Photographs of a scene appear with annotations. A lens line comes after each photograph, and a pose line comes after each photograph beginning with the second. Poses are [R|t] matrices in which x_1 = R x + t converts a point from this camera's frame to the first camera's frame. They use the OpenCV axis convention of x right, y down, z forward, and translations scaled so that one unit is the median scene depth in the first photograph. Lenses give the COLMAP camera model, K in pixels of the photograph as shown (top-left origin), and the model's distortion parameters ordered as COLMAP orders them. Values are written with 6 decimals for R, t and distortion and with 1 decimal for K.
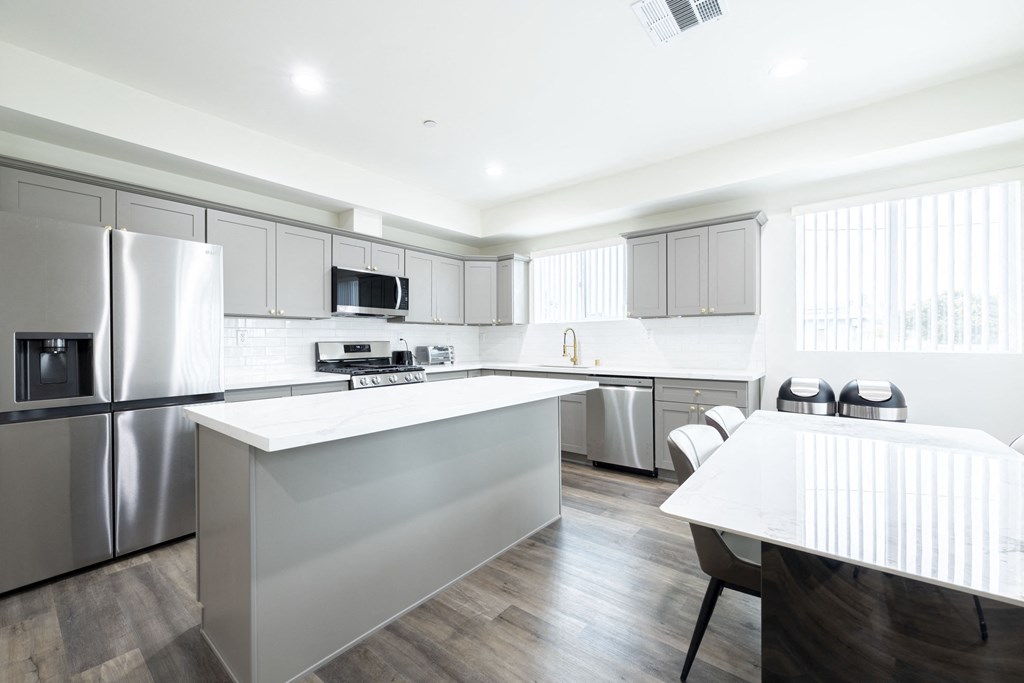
lens RADIAL K [[413.4, 0, 497.0], [0, 413.4, 339.9], [0, 0, 1]] dist [0.001208, 0.000386]
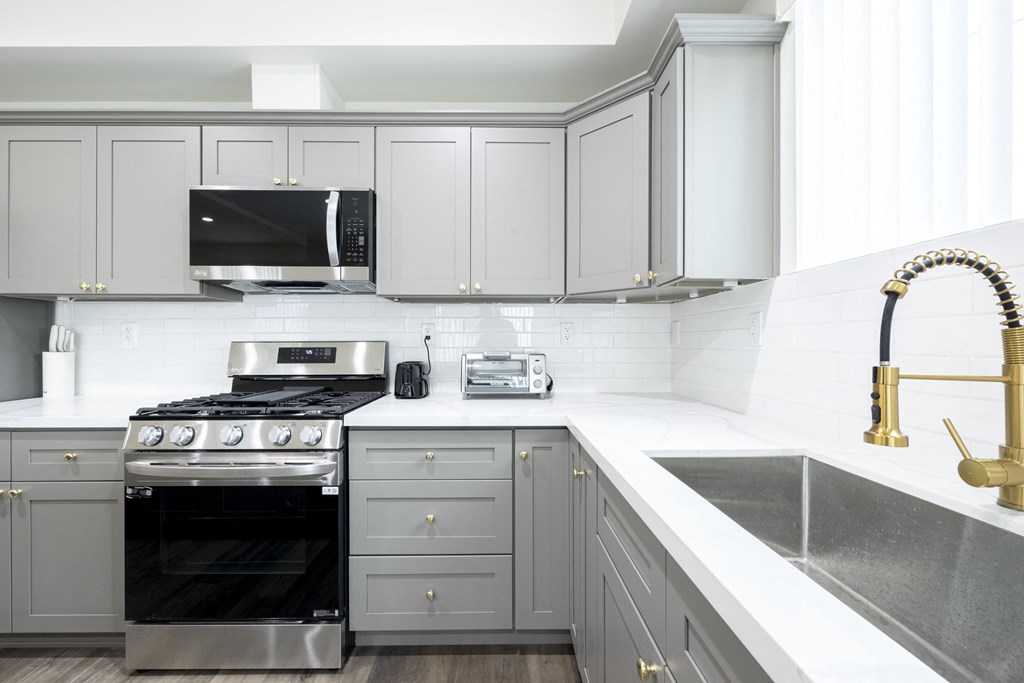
lens RADIAL K [[419.4, 0, 507.7], [0, 419.4, 340.7], [0, 0, 1]] dist [0.001259, 0.000110]
pose [[0.659564, 0.001584, -0.751647, 0.196204], [-0.002749, 0.999996, -0.000305, 0.002980], [0.751643, 0.002267, 0.659566, 0.827197]]
